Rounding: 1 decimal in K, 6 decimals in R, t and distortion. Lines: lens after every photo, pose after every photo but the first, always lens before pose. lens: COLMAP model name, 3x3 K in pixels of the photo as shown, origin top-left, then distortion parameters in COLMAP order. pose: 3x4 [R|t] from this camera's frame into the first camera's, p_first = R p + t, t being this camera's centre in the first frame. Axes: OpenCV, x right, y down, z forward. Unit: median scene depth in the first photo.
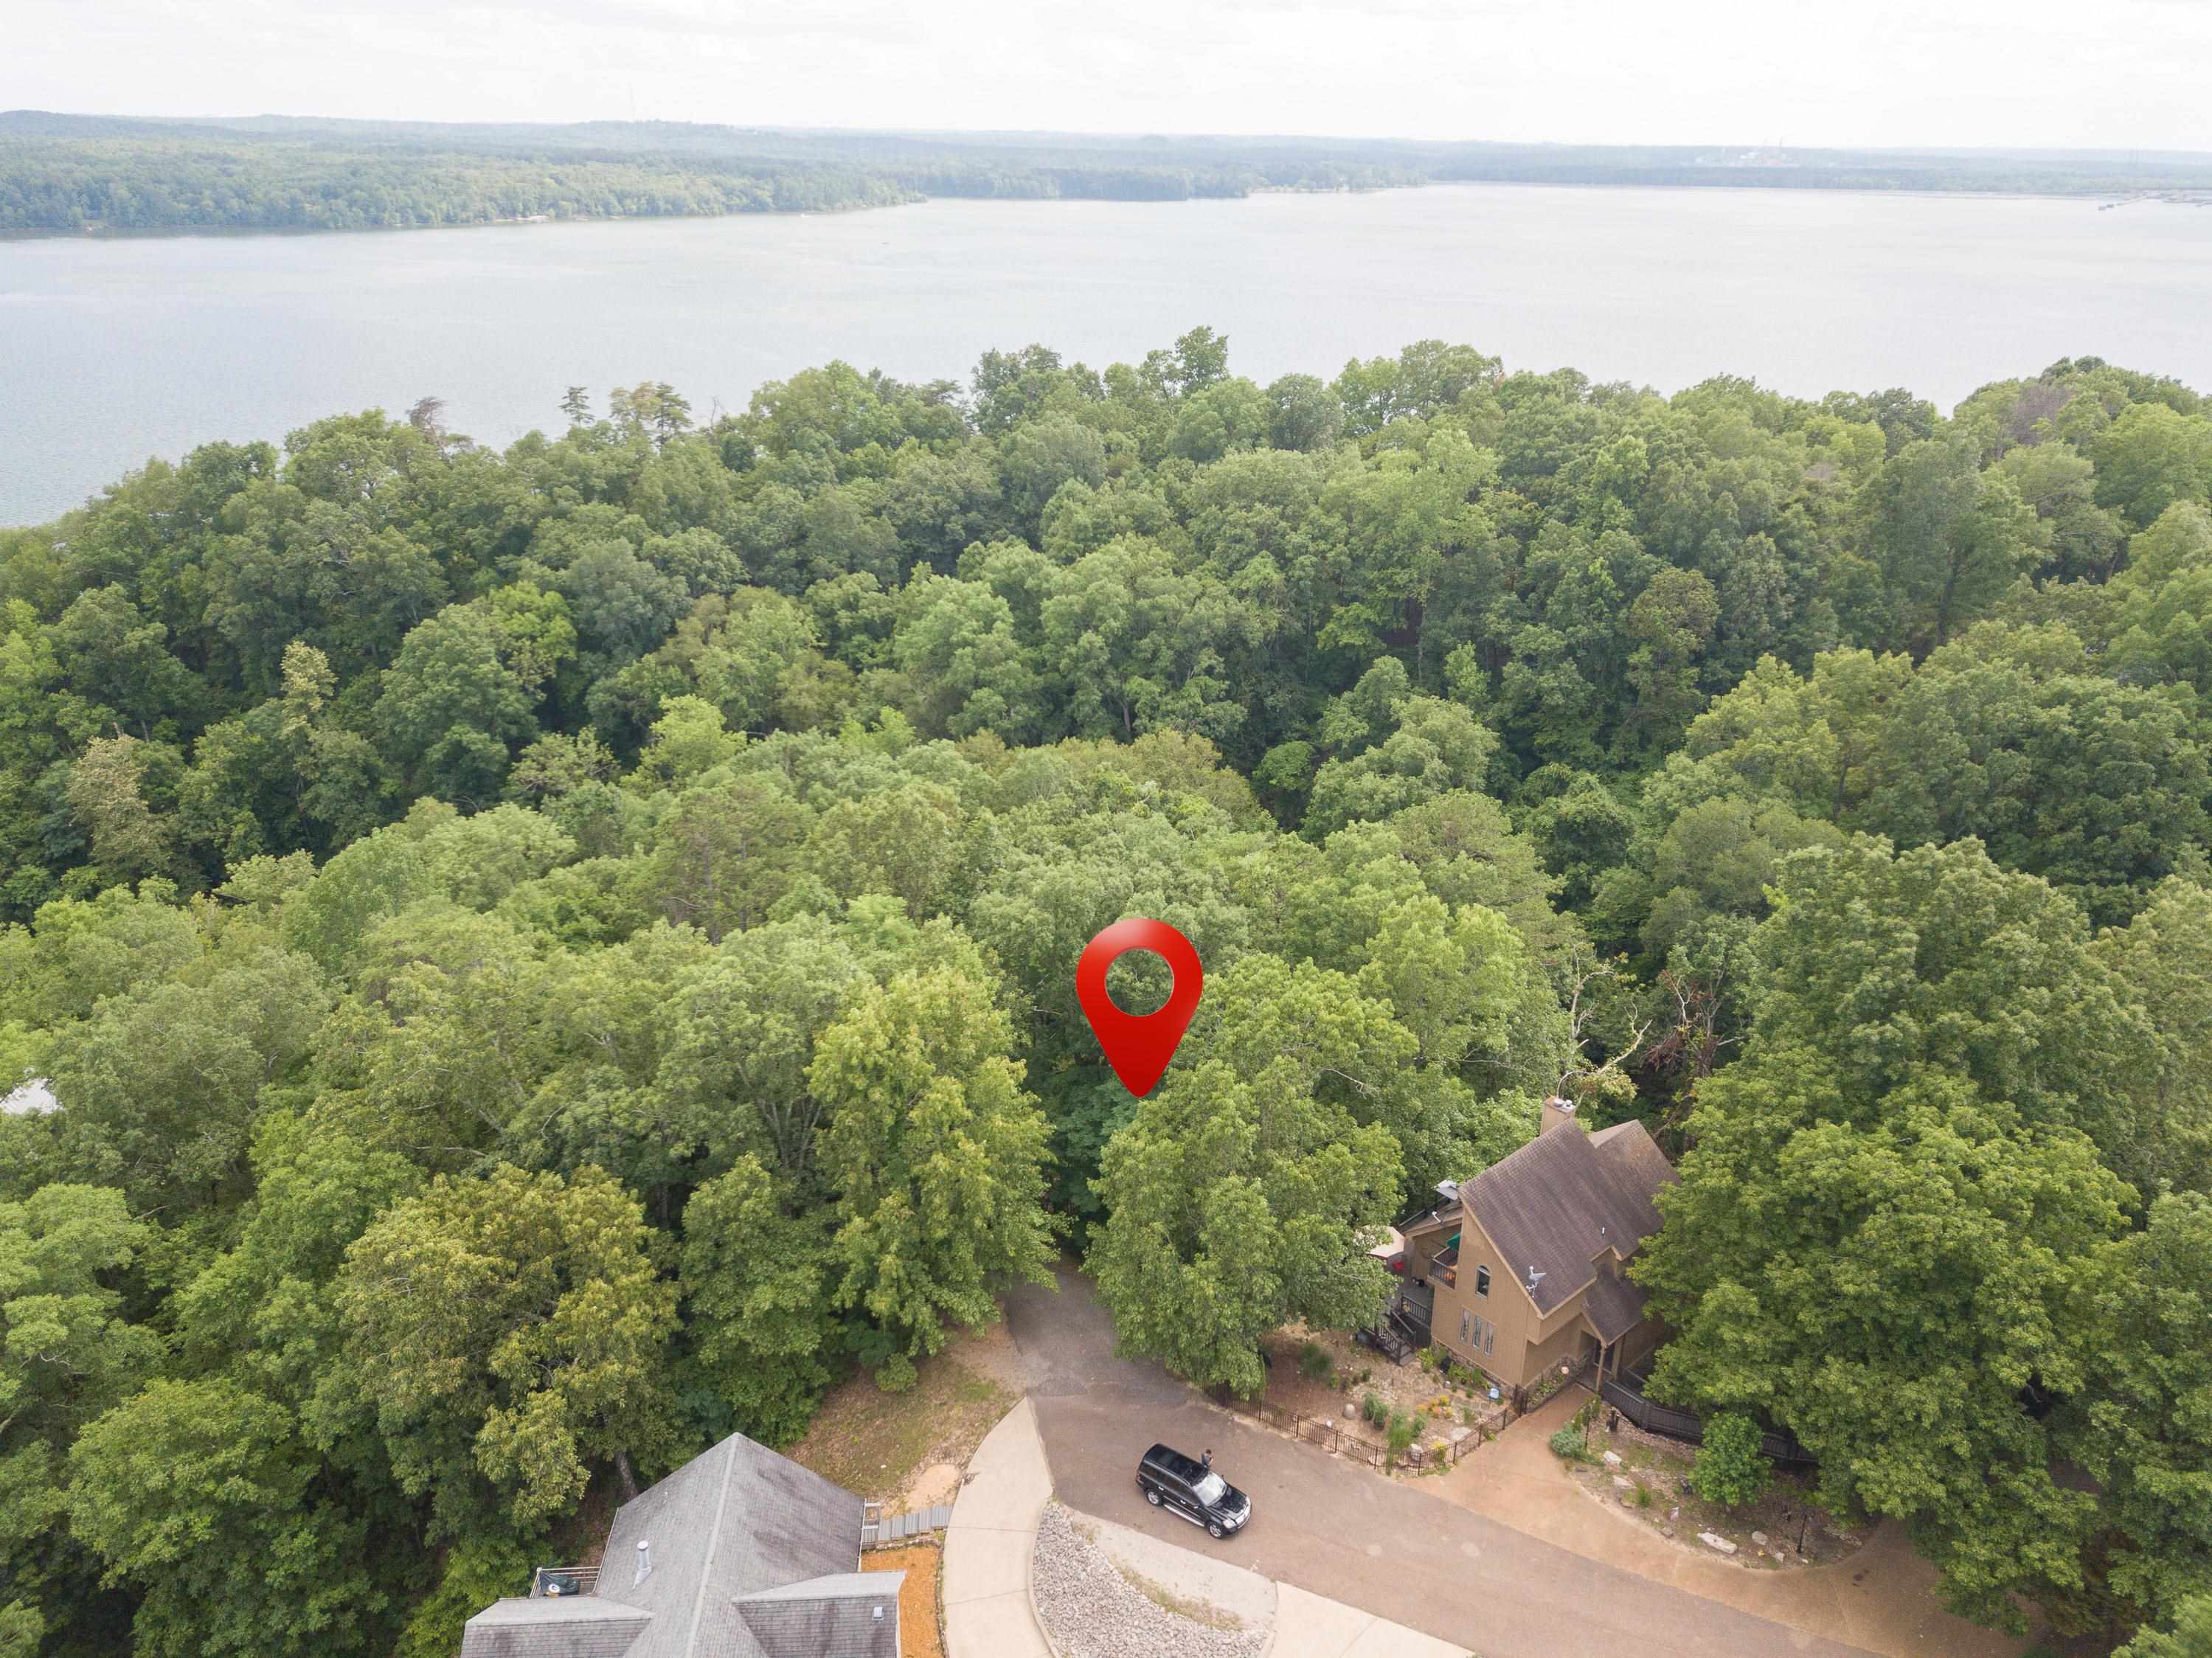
lens RADIAL K [[1682.9, 0, 1112.8], [0, 1682.9, 818.9], [0, 0, 1]] dist [0.026600, 0.000215]
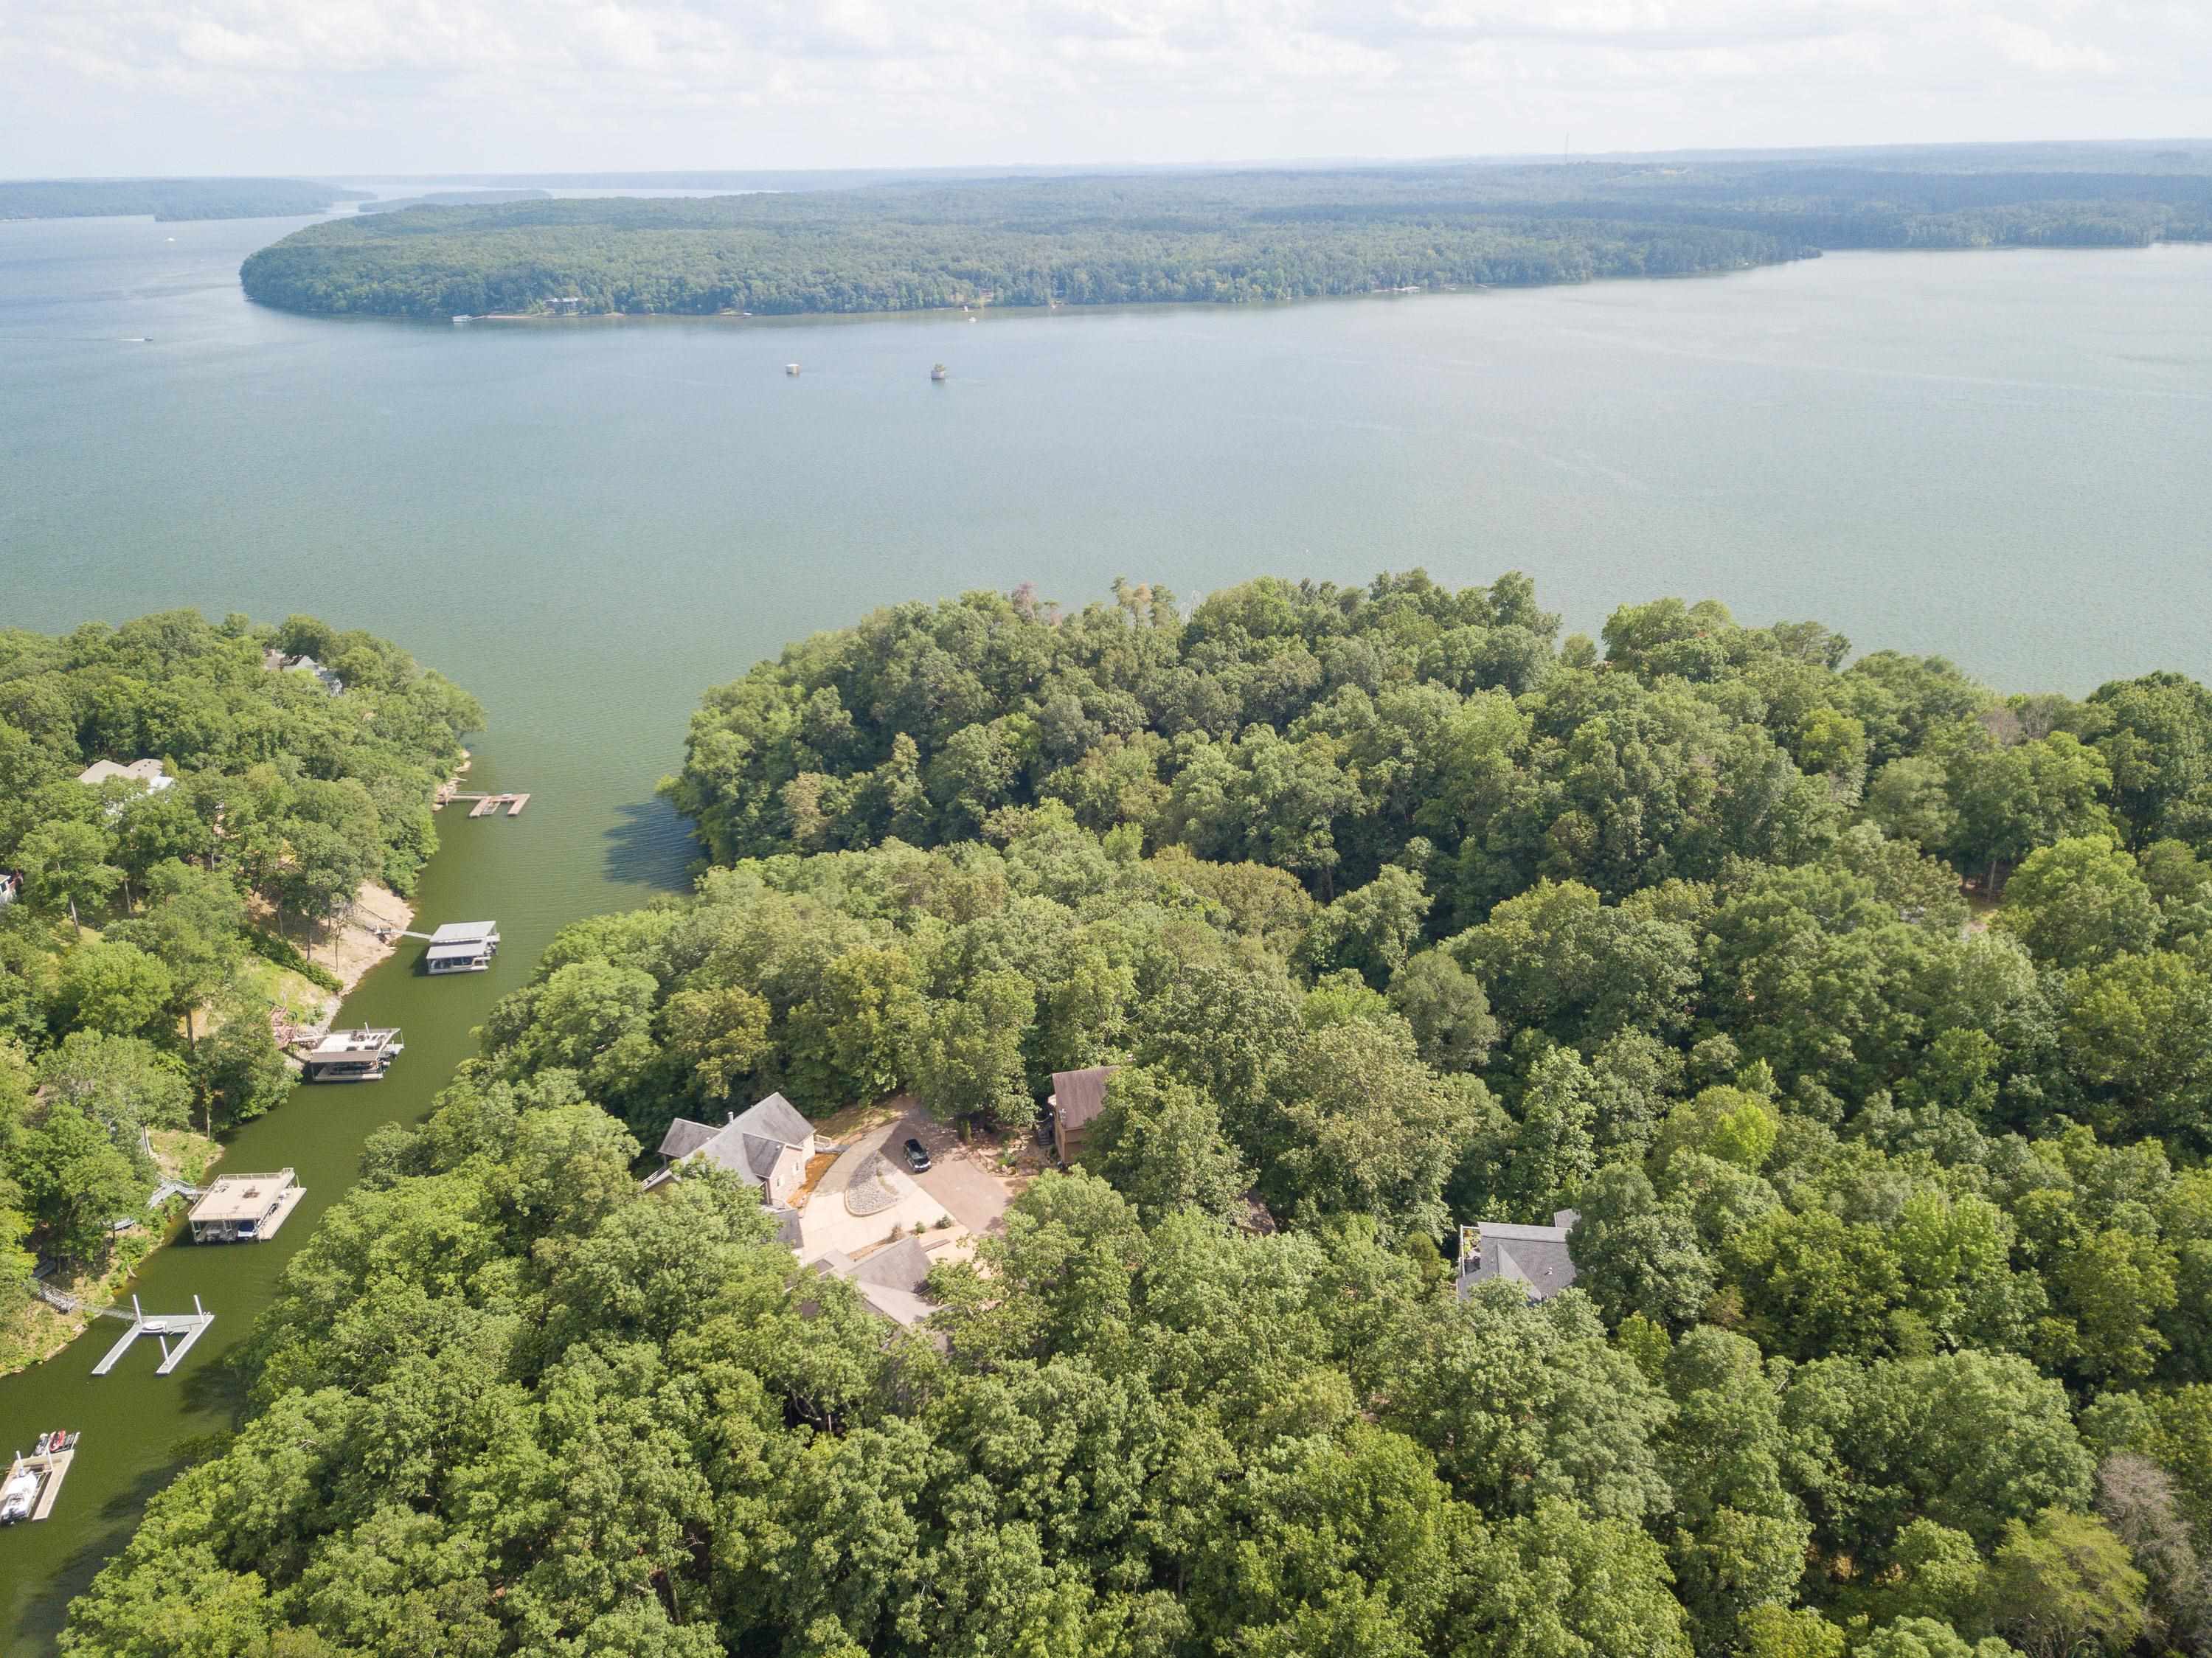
lens RADIAL K [[1701.8, 0, 1118.6], [0, 1701.8, 823.8], [0, 0, 1]] dist [0.108274, -0.274832]
pose [[0.873812, 0.147831, -0.463249, 0.645790], [-0.155070, 0.987643, 0.022671, -0.099382], [0.460876, 0.052025, 0.885938, -0.548586]]
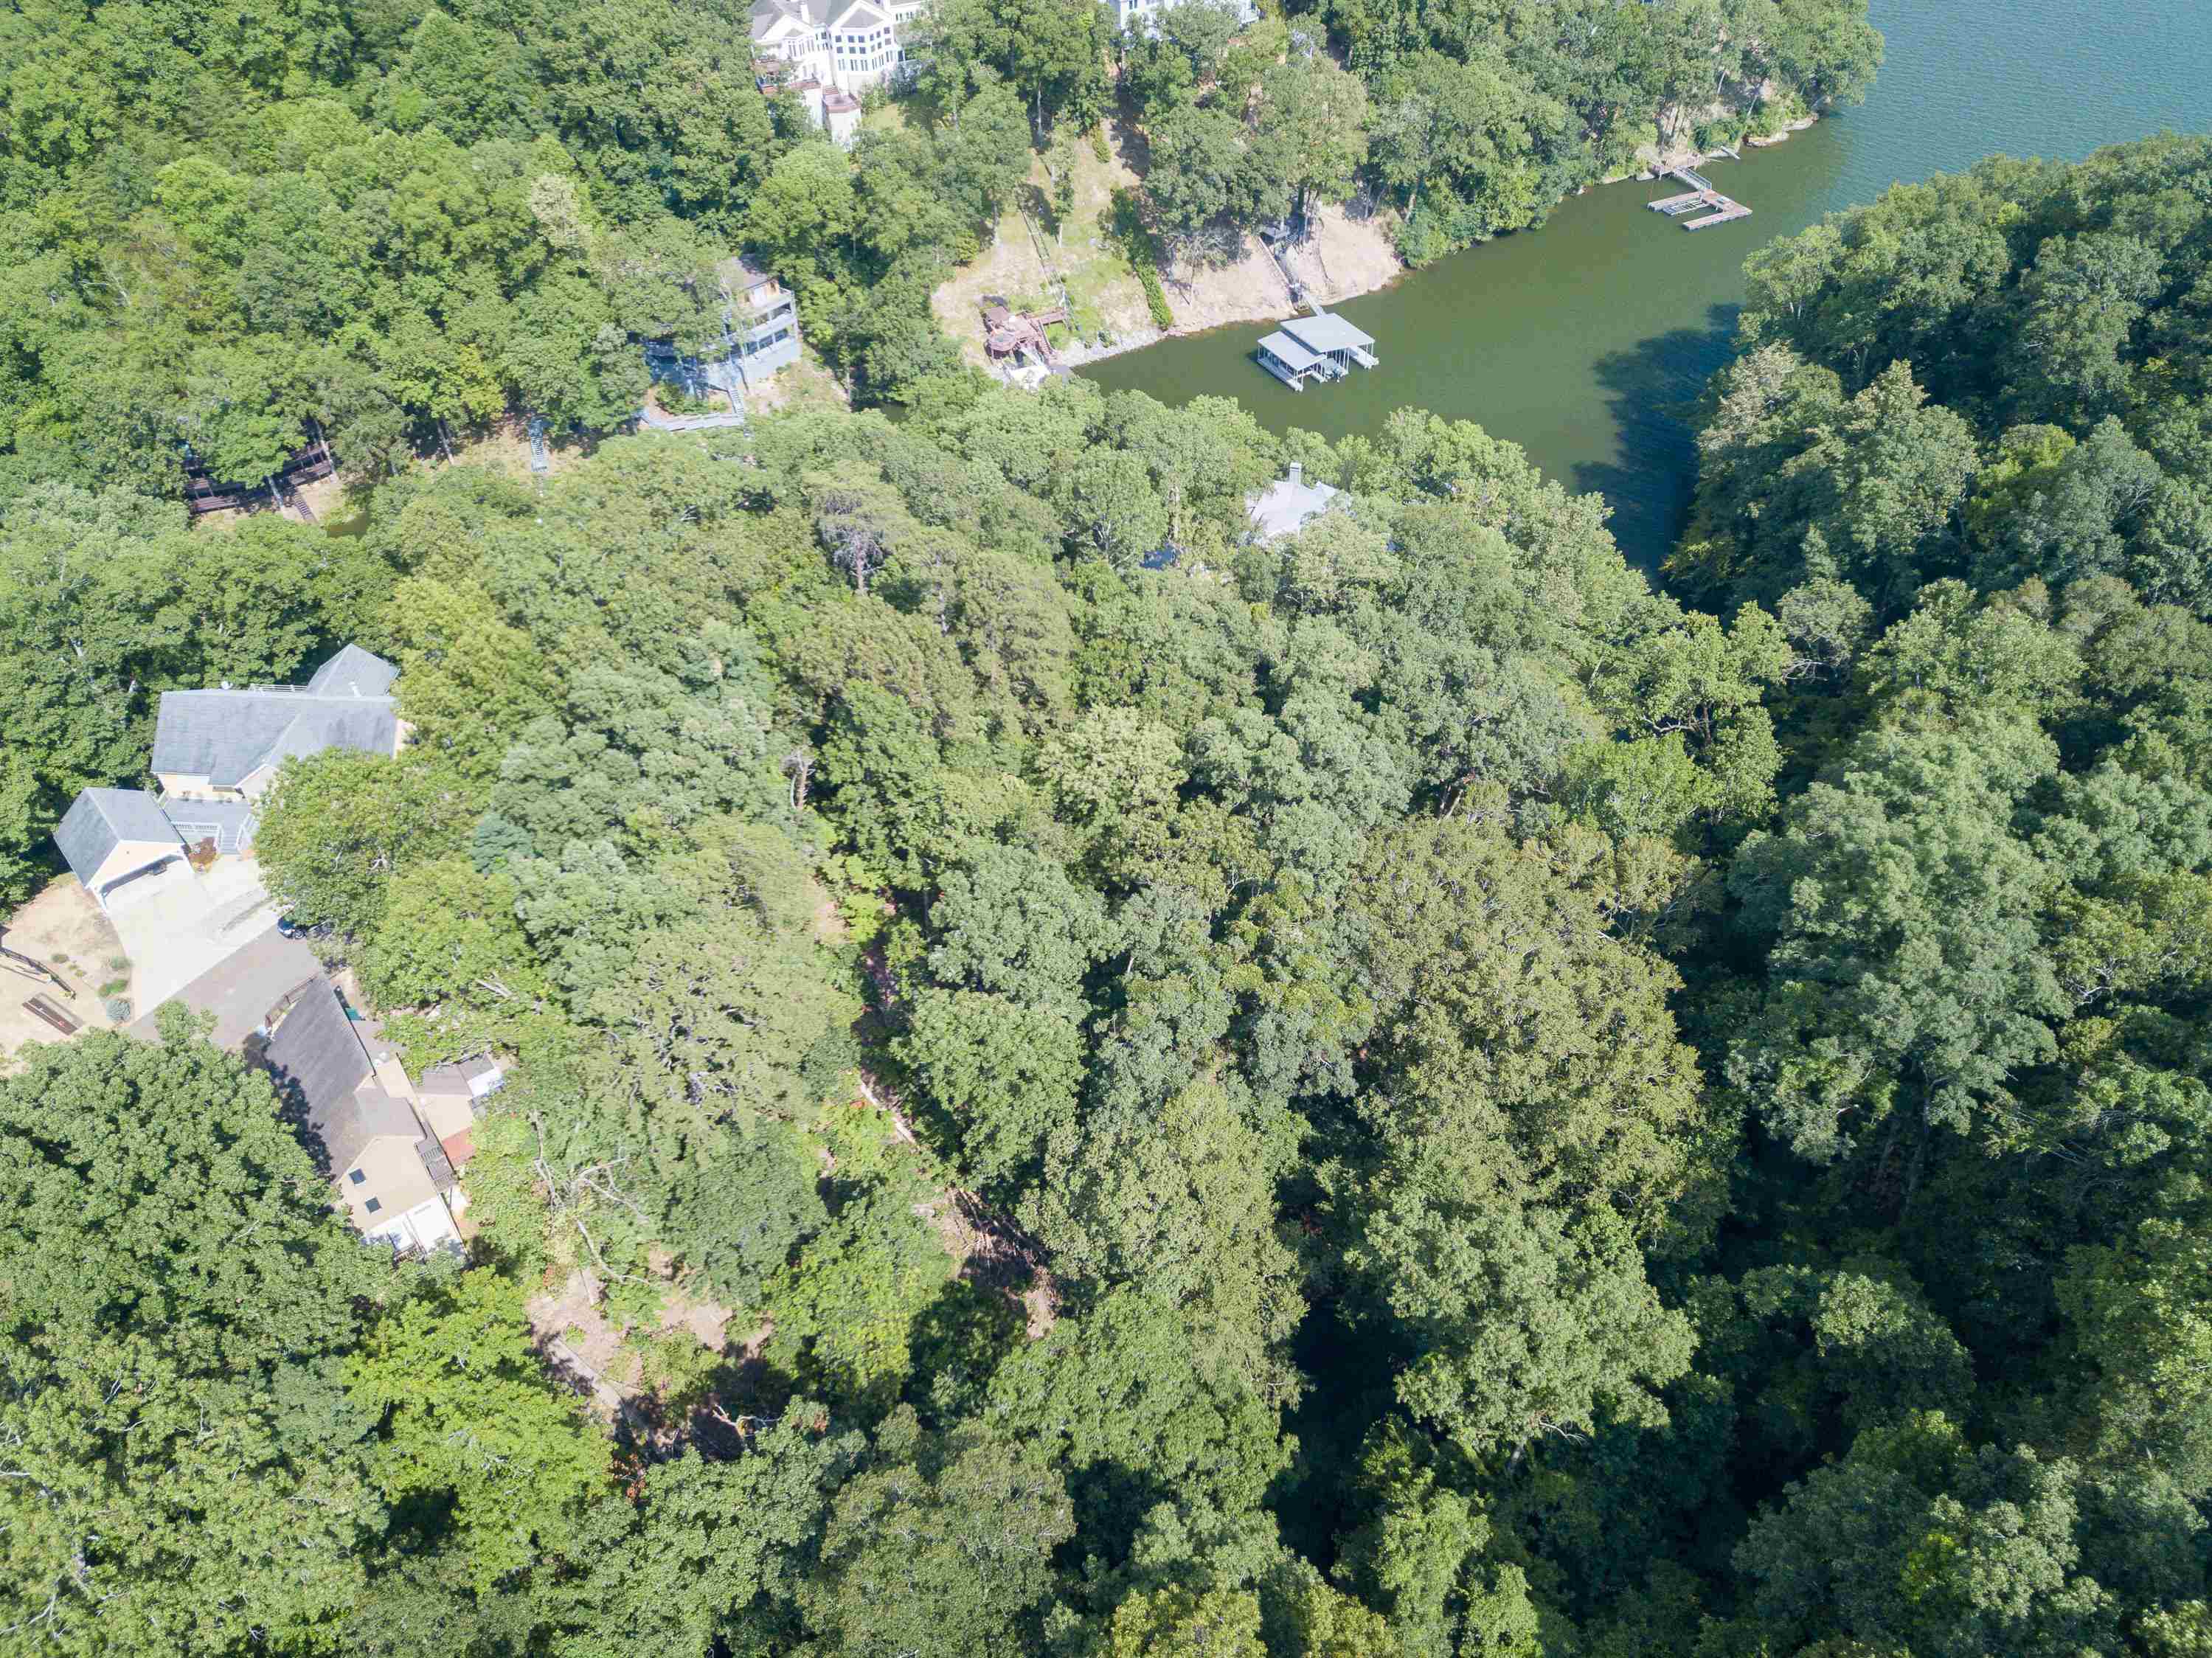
lens RADIAL K [[1685.7, 0, 1113.5], [0, 1685.7, 821.2], [0, 0, 1]] dist [0.024601, 0.001610]
pose [[-0.124709, 0.674122, -0.728016, 0.481653], [-0.361017, 0.652620, 0.666149, -0.463429], [0.924183, 0.345901, 0.161982, 0.614667]]
